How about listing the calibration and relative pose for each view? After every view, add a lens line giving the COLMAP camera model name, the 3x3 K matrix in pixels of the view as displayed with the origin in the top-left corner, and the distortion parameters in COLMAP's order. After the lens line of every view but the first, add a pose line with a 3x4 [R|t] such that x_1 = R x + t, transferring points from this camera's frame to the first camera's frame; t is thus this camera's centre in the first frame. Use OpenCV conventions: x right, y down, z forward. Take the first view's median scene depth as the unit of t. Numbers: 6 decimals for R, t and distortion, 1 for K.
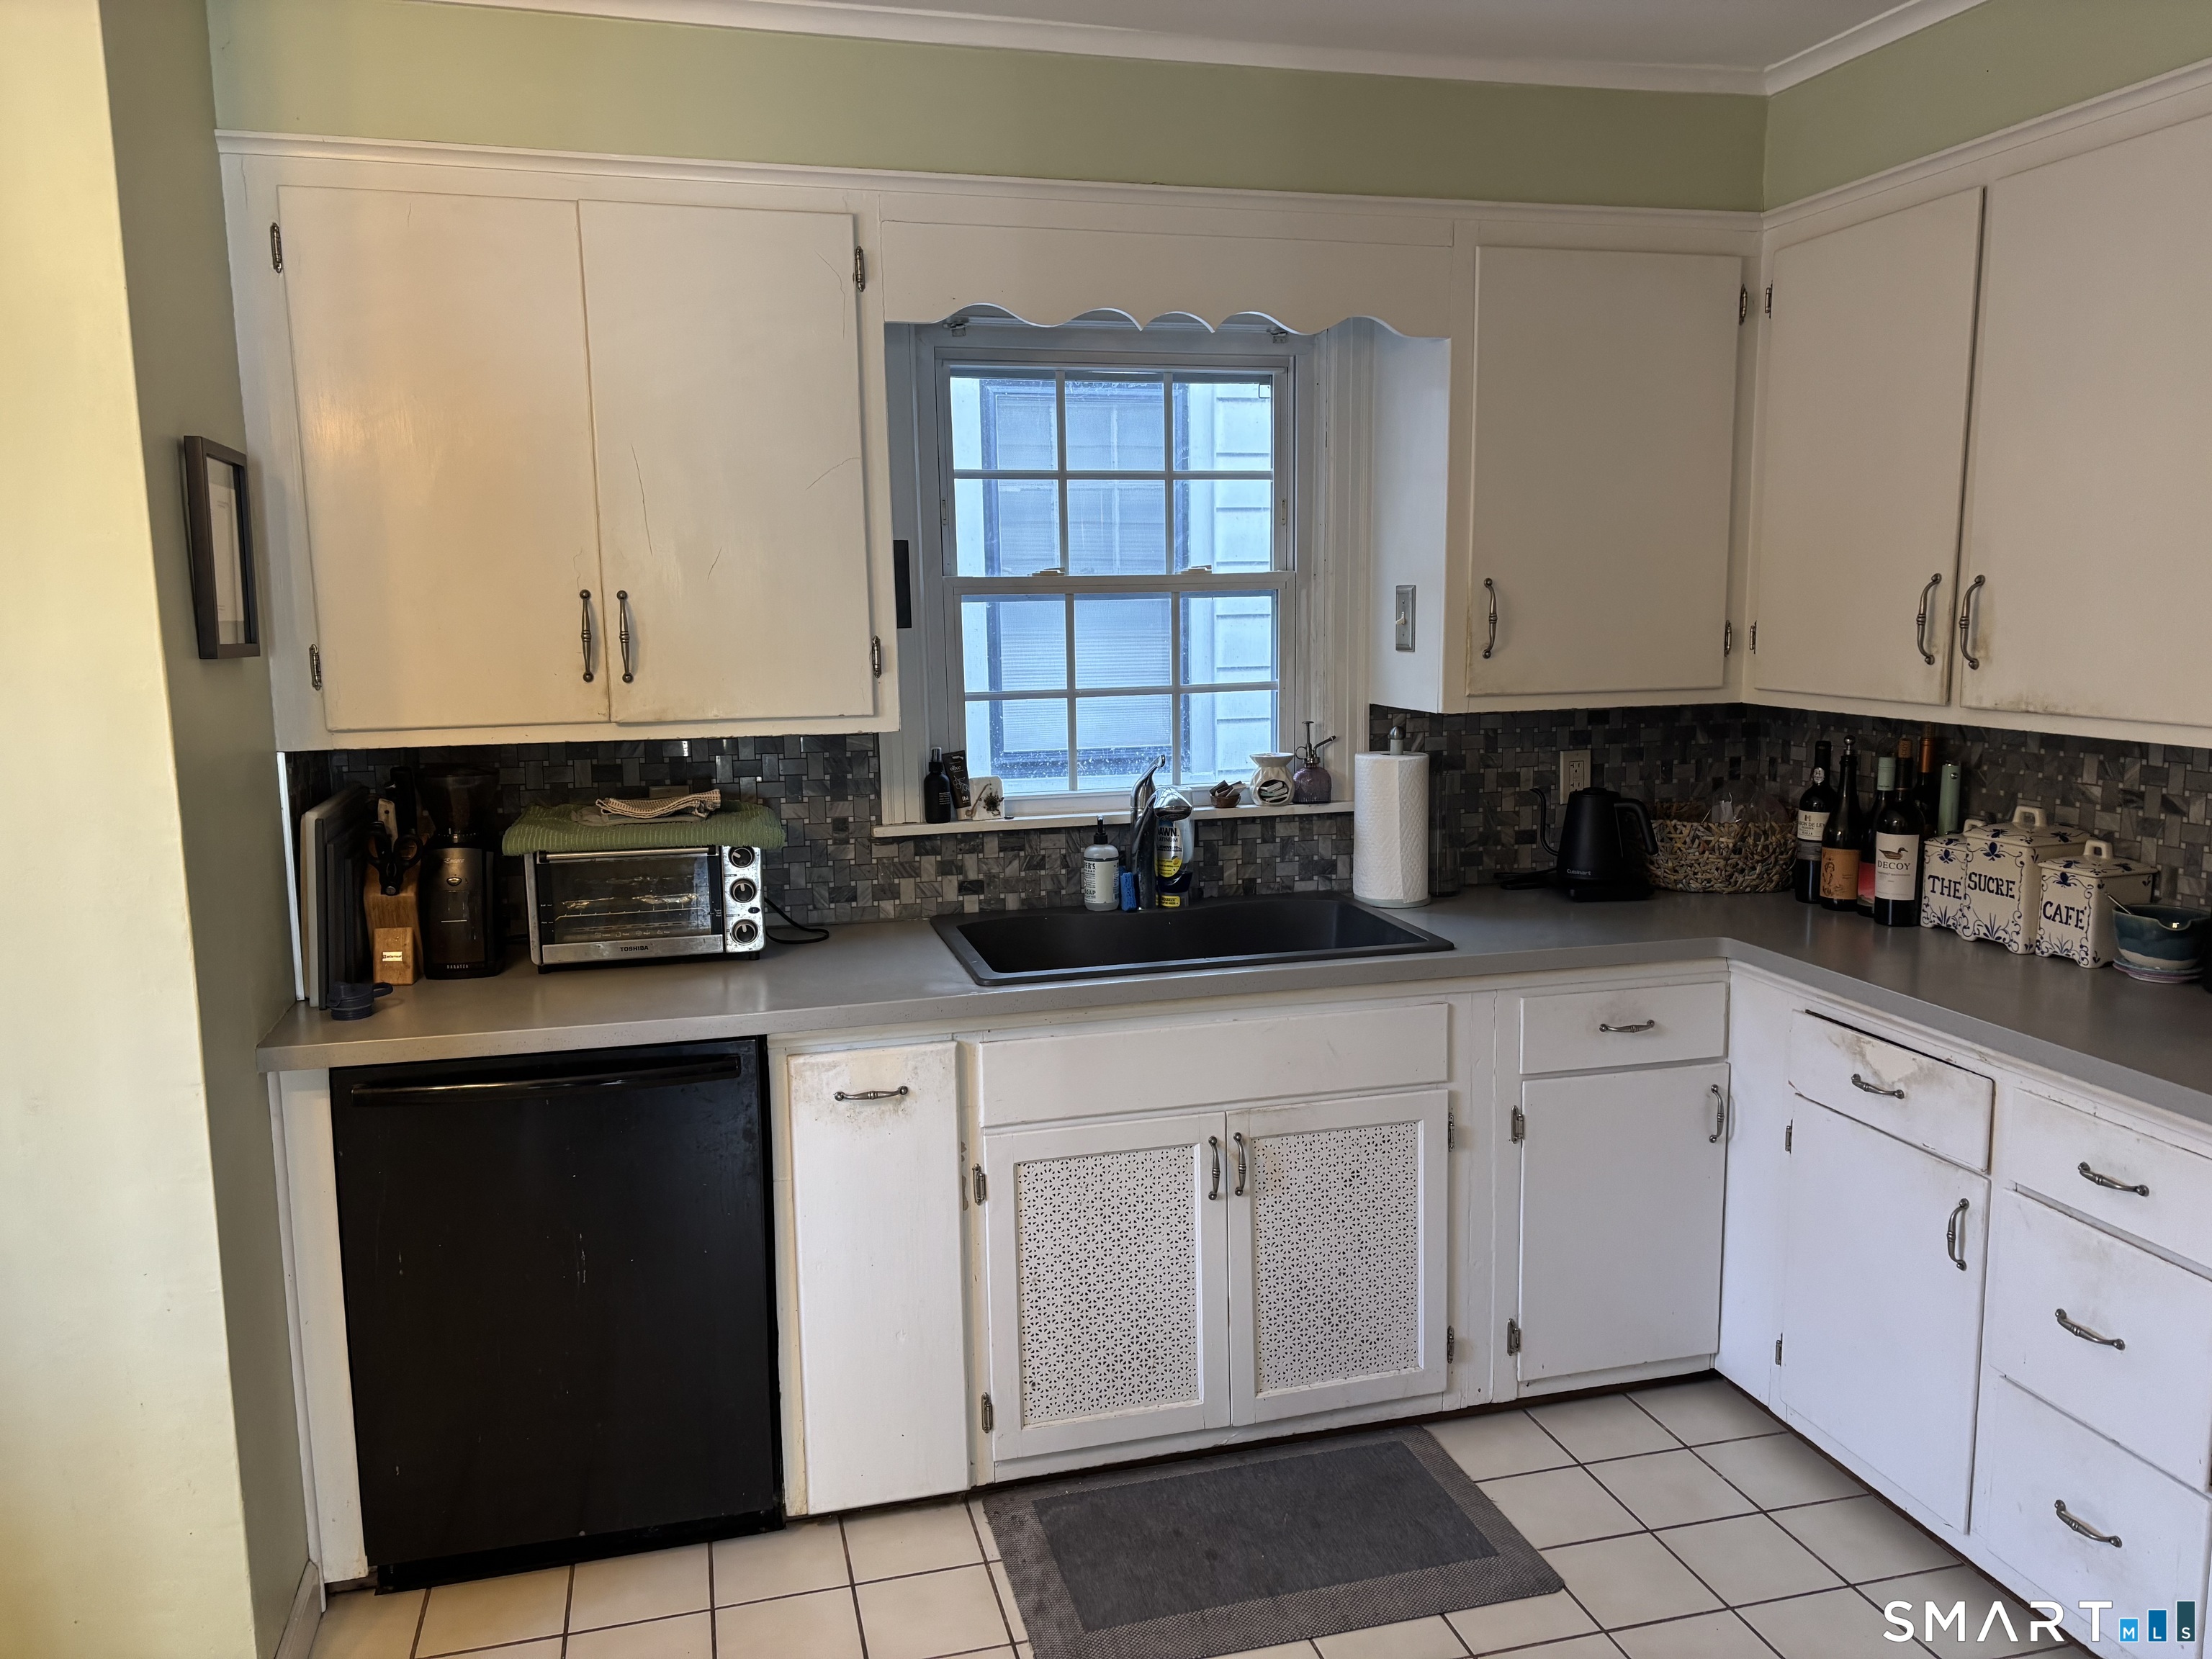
lens RADIAL K [[1663.0, 0, 1103.9], [0, 1663.0, 818.0], [0, 0, 1]] dist [0.073259, -0.090966]
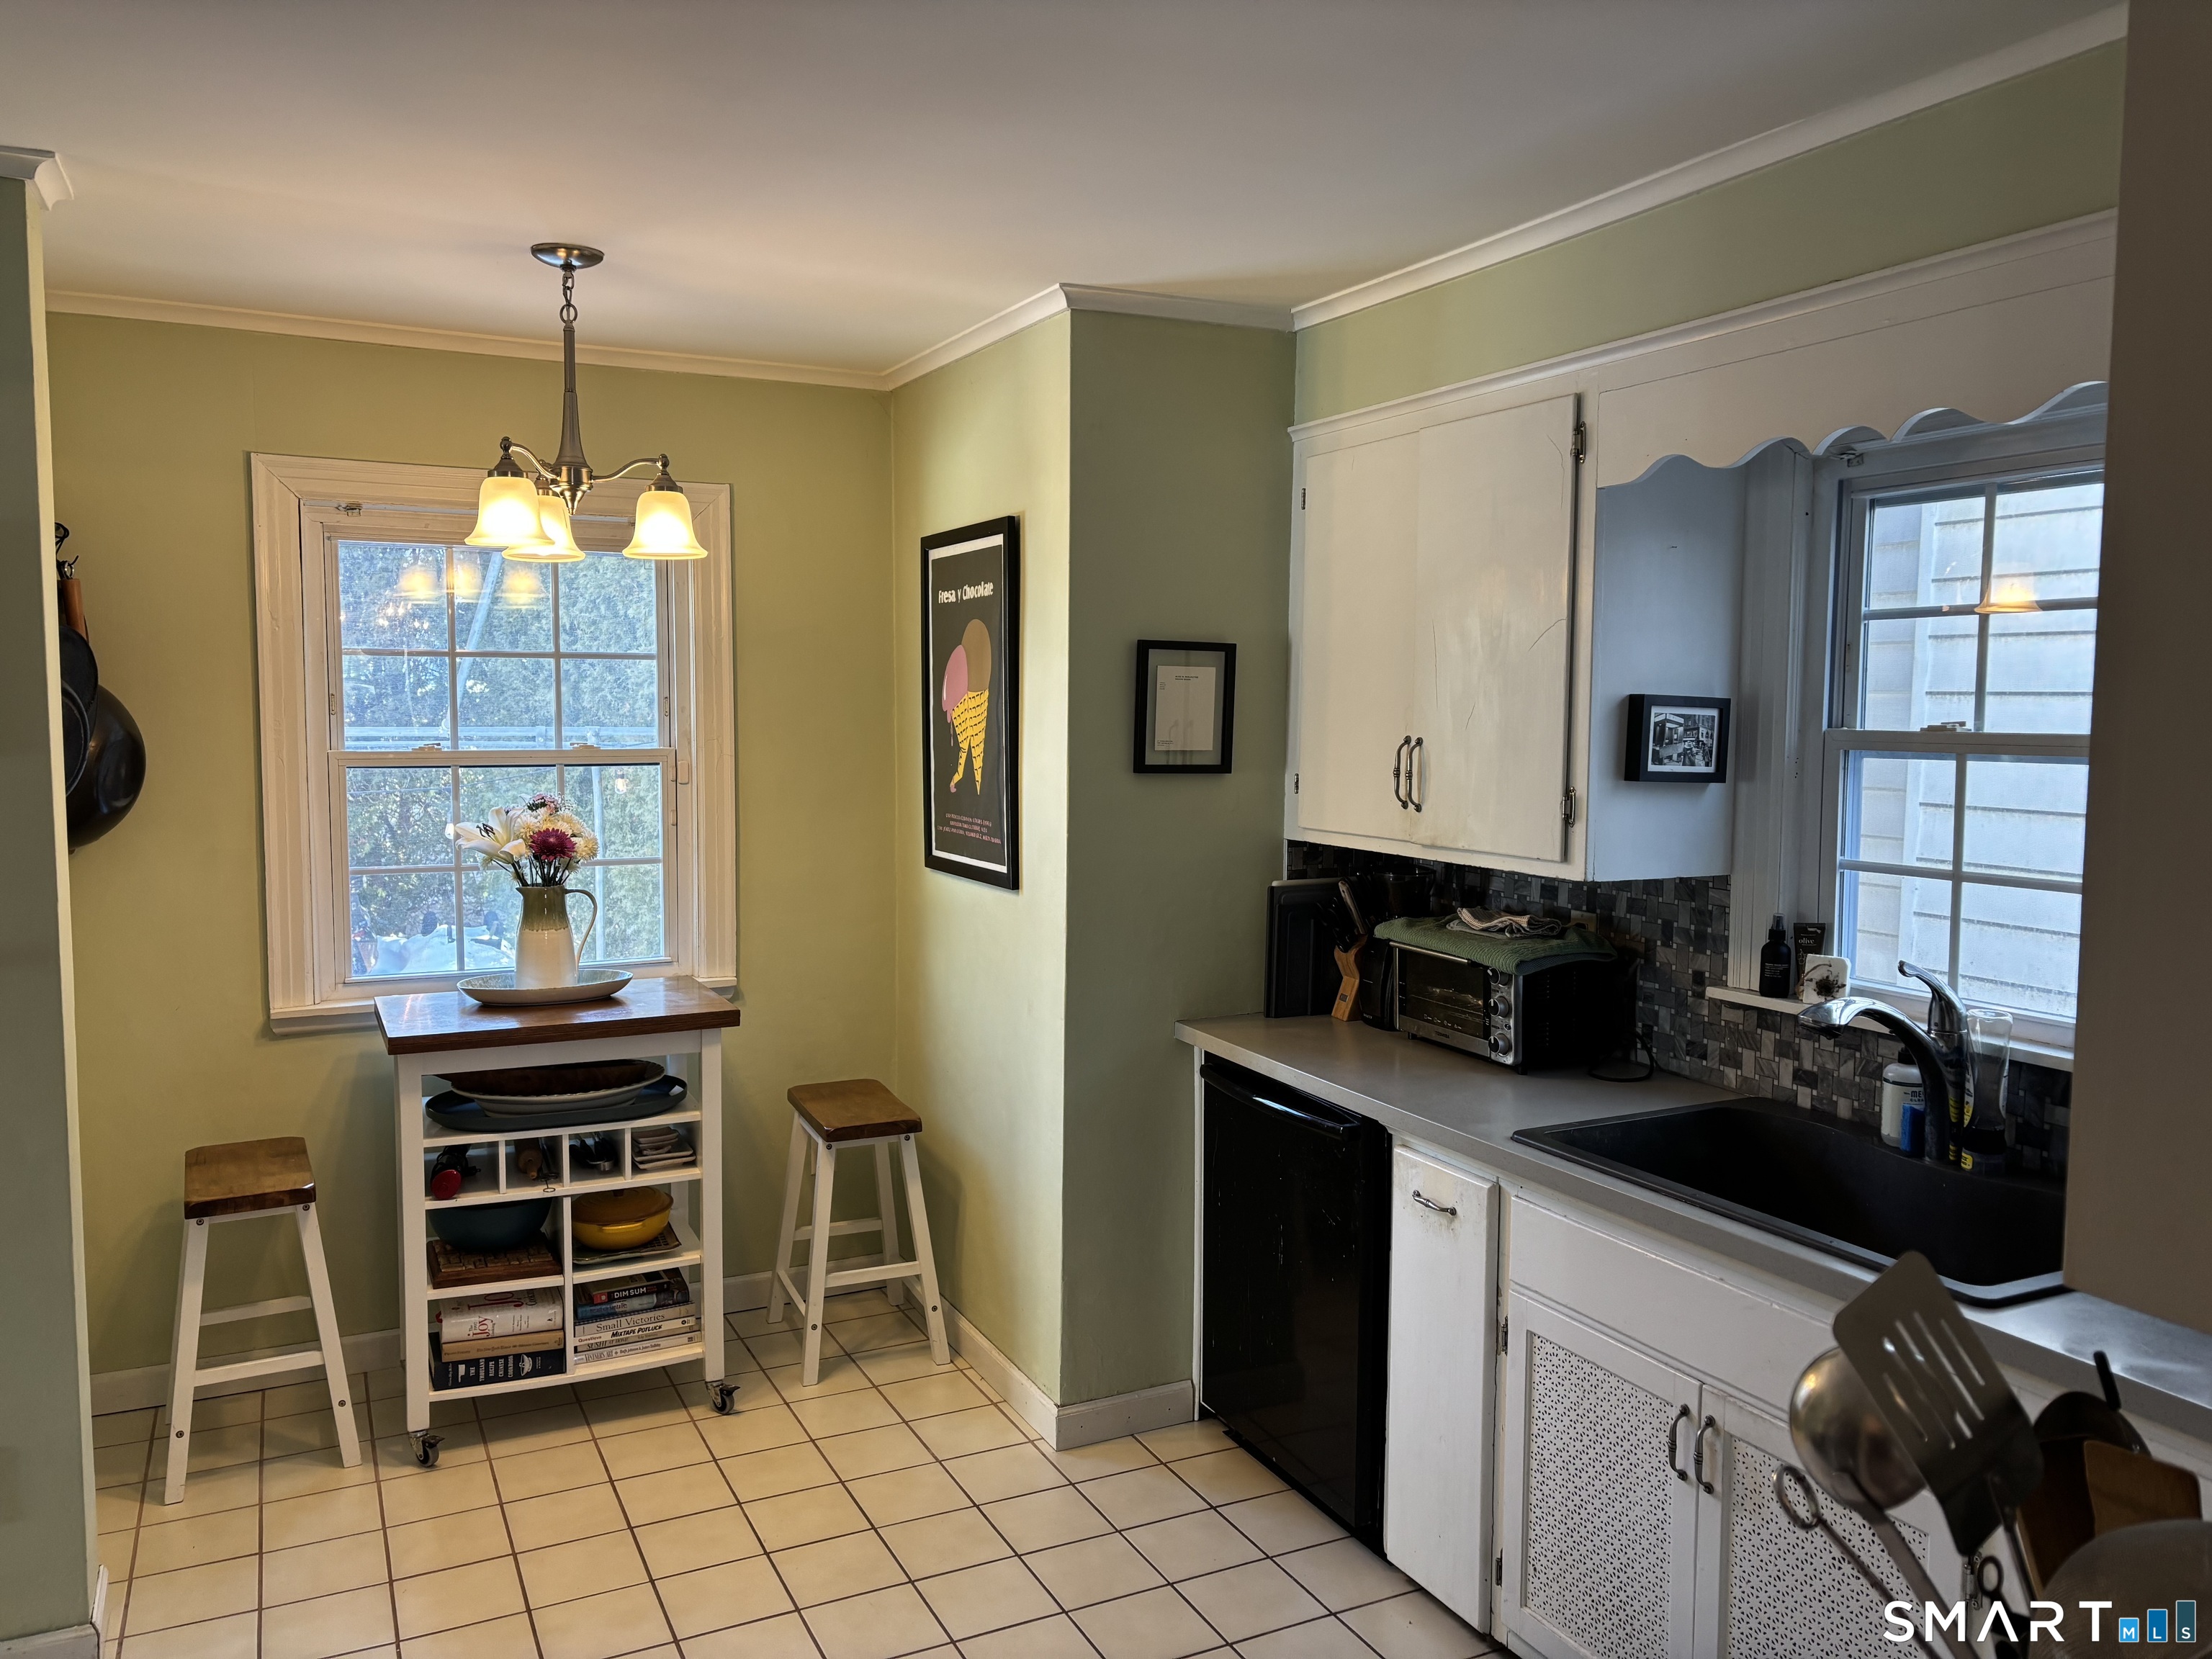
lens RADIAL K [[1663.0, 0, 1116.5], [0, 1663.0, 805.4], [0, 0, 1]] dist [0.073259, -0.090966]
pose [[0.198403, 0.080099, -0.976842, 0.725353], [-0.134169, 0.989492, 0.053886, -0.103159], [0.970894, 0.120371, 0.207065, 0.452738]]
